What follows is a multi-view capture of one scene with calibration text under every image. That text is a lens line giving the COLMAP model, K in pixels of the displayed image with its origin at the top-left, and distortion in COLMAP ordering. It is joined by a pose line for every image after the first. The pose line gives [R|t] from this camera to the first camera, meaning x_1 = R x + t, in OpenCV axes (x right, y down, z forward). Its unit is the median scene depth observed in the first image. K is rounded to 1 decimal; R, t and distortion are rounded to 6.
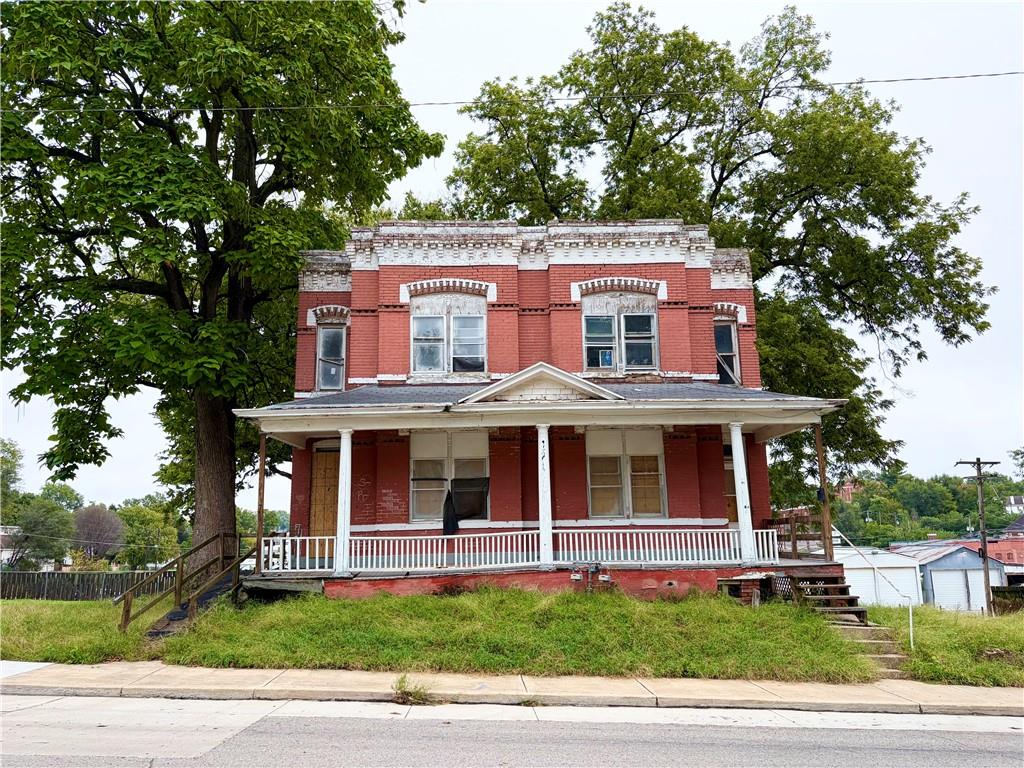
lens RADIAL K [[787.4, 0, 512.0], [0, 787.4, 384.0], [0, 0, 1]] dist [0.150812, -0.347717]
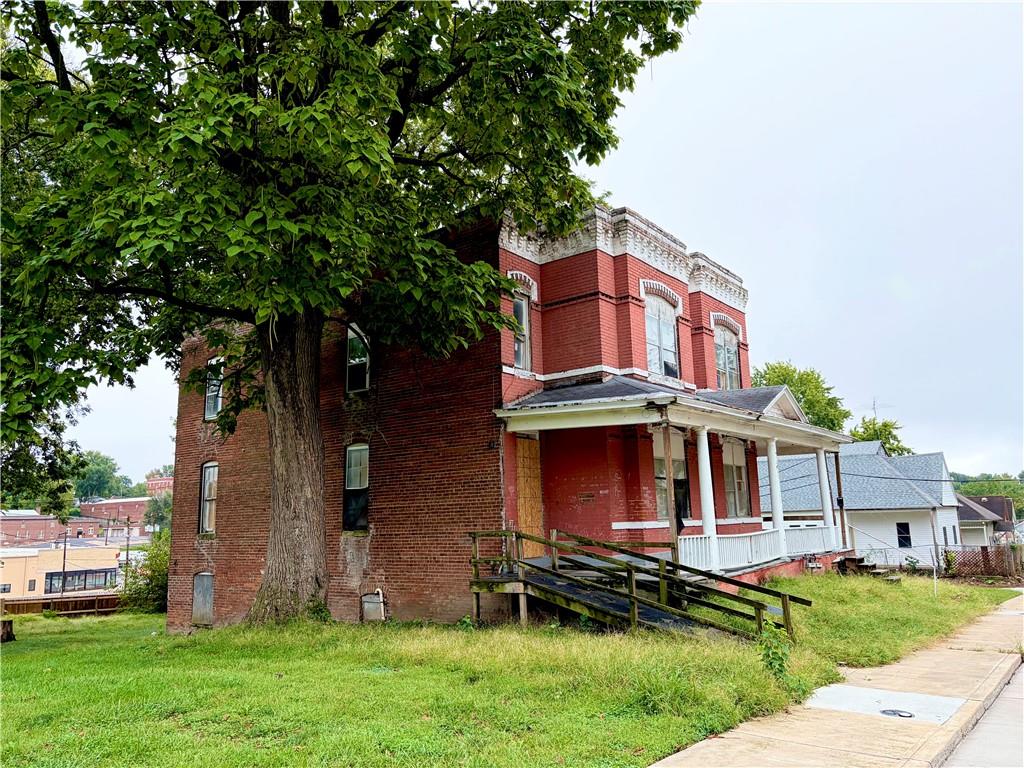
lens RADIAL K [[787.4, 0, 512.0], [0, 787.4, 384.0], [0, 0, 1]] dist [0.150812, -0.347717]
pose [[0.657422, 0.144263, 0.739584, -0.946743], [-0.152112, 0.986704, -0.057253, 0.083583], [-0.738009, -0.074860, 0.670625, 0.443397]]
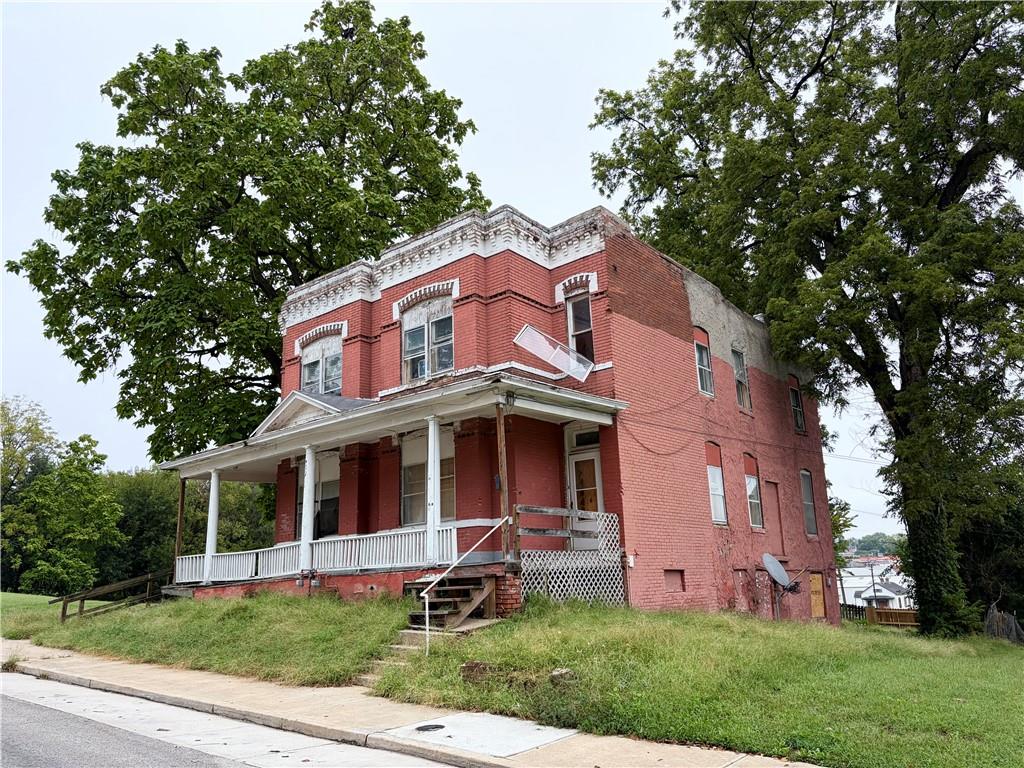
lens RADIAL K [[787.4, 0, 512.0], [0, 787.4, 384.0], [0, 0, 1]] dist [0.150812, -0.347717]
pose [[0.757133, -0.183222, -0.627040, 0.835744], [0.165048, 0.982373, -0.087760, 0.095632], [0.632067, -0.037045, 0.774028, 0.283926]]
